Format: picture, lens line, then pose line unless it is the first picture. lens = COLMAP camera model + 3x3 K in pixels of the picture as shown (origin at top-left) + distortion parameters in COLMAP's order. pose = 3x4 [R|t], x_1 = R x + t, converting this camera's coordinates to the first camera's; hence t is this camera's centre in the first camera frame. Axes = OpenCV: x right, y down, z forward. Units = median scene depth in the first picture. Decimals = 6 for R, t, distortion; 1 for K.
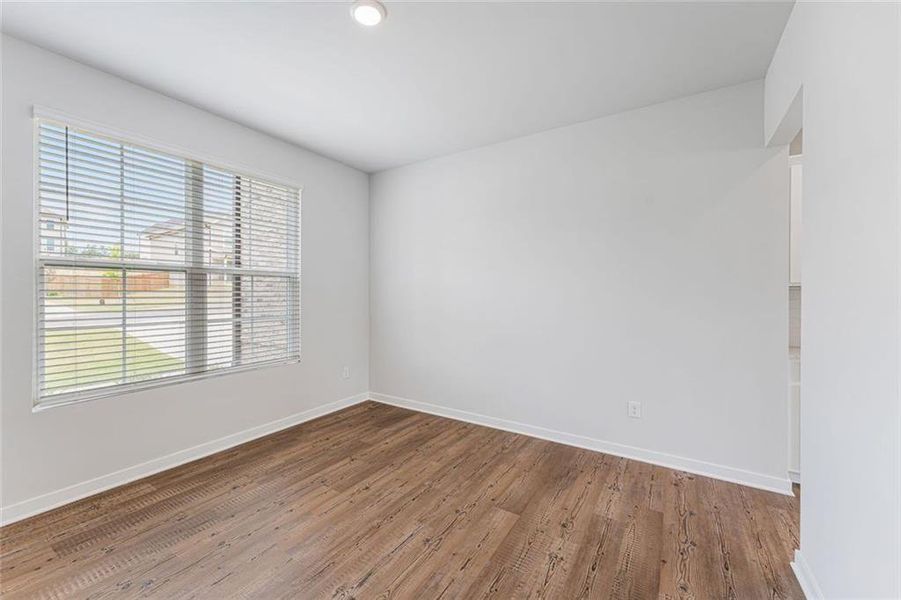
lens RADIAL K [[362.7, 0, 447.0], [0, 362.7, 294.0], [0, 0, 1]] dist [-0.002676, -0.000750]
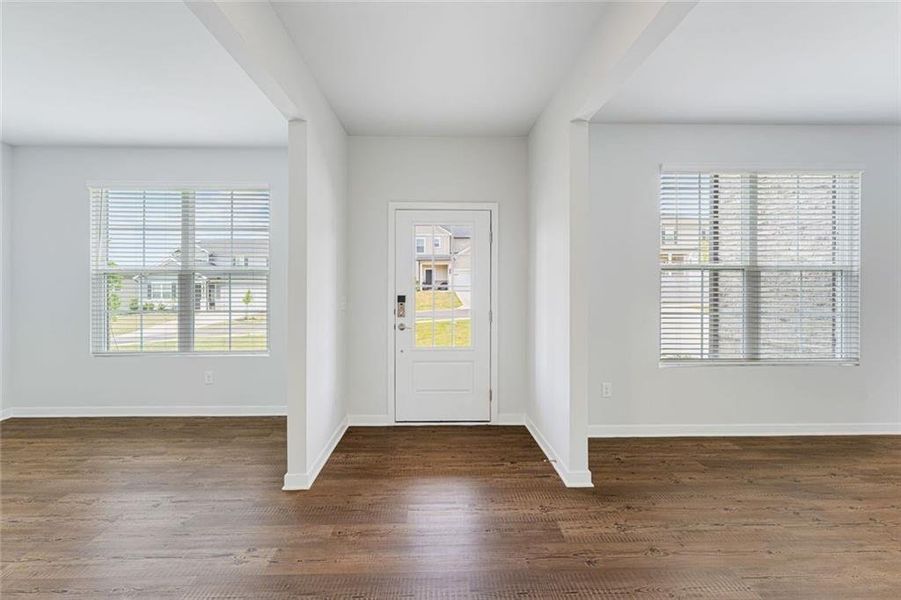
lens RADIAL K [[362.7, 0, 463.6], [0, 362.7, 289.8], [0, 0, 1]] dist [-0.002676, -0.000750]
pose [[0.544458, 0.002010, -0.838786, -0.117365], [-0.000852, 0.999998, 0.001843, 0.000254], [0.838788, -0.000289, 0.544459, -0.184510]]
